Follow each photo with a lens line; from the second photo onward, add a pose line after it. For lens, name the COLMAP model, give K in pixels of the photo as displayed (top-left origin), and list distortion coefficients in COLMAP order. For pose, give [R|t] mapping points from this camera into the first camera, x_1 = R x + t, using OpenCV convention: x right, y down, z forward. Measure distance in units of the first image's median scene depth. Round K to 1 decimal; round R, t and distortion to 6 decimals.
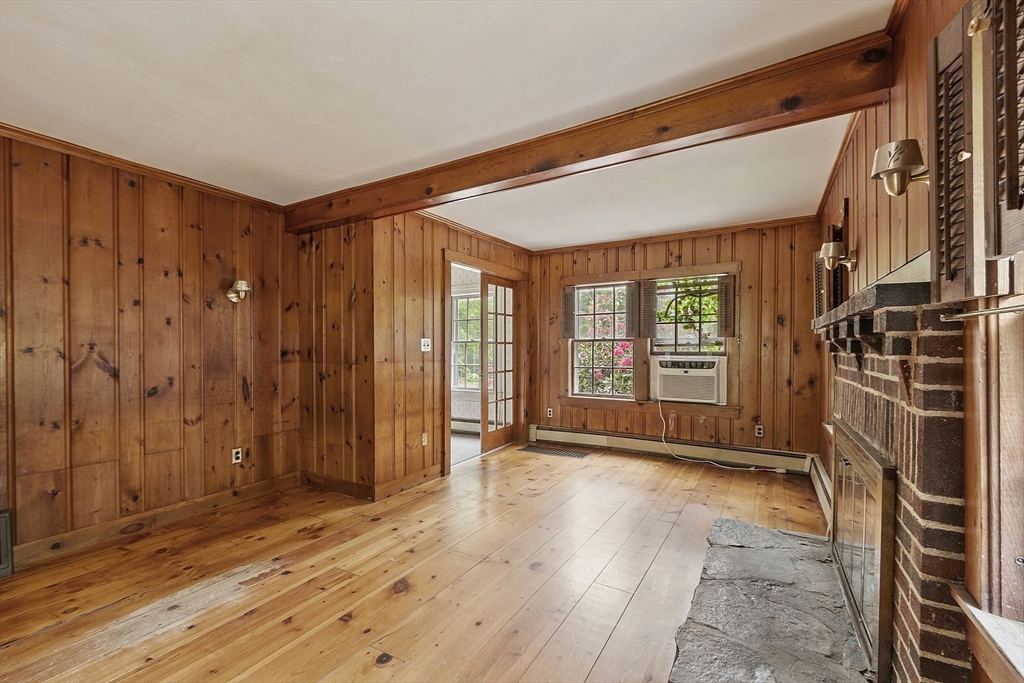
lens RADIAL K [[448.9, 0, 508.8], [0, 448.9, 347.7], [0, 0, 1]] dist [0.002218, -0.000624]
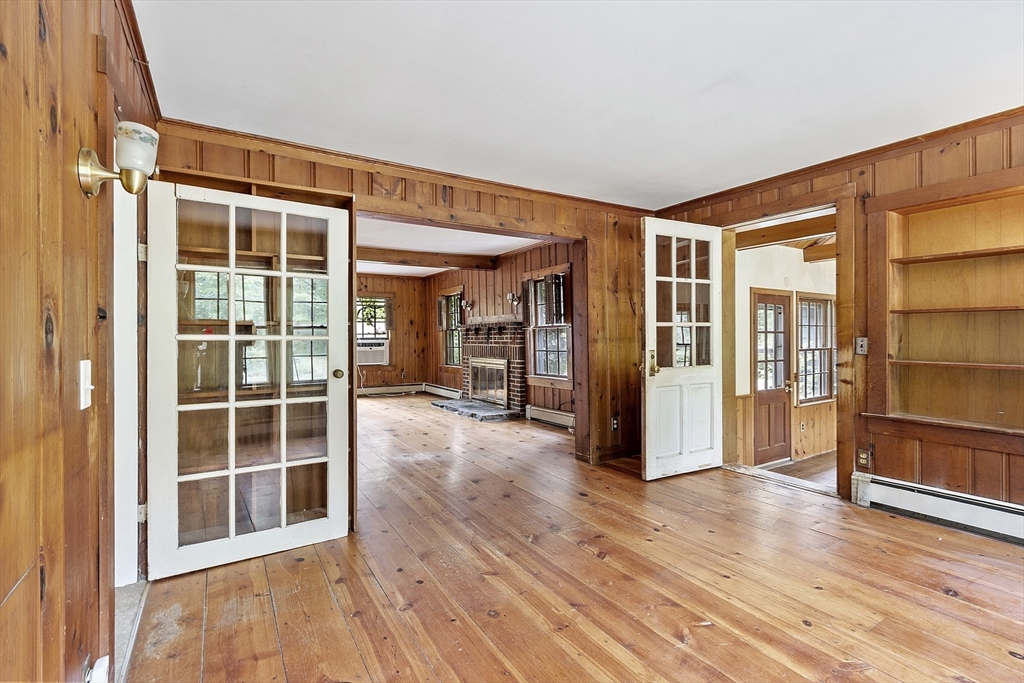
lens RADIAL K [[448.9, 0, 507.4], [0, 448.9, 337.1], [0, 0, 1]] dist [0.002218, -0.000624]
pose [[0.426412, -0.001700, 0.904527, -1.055680], [0.005735, 0.999983, -0.000824, 0.011363], [-0.904511, 0.005539, 0.426415, -0.306804]]
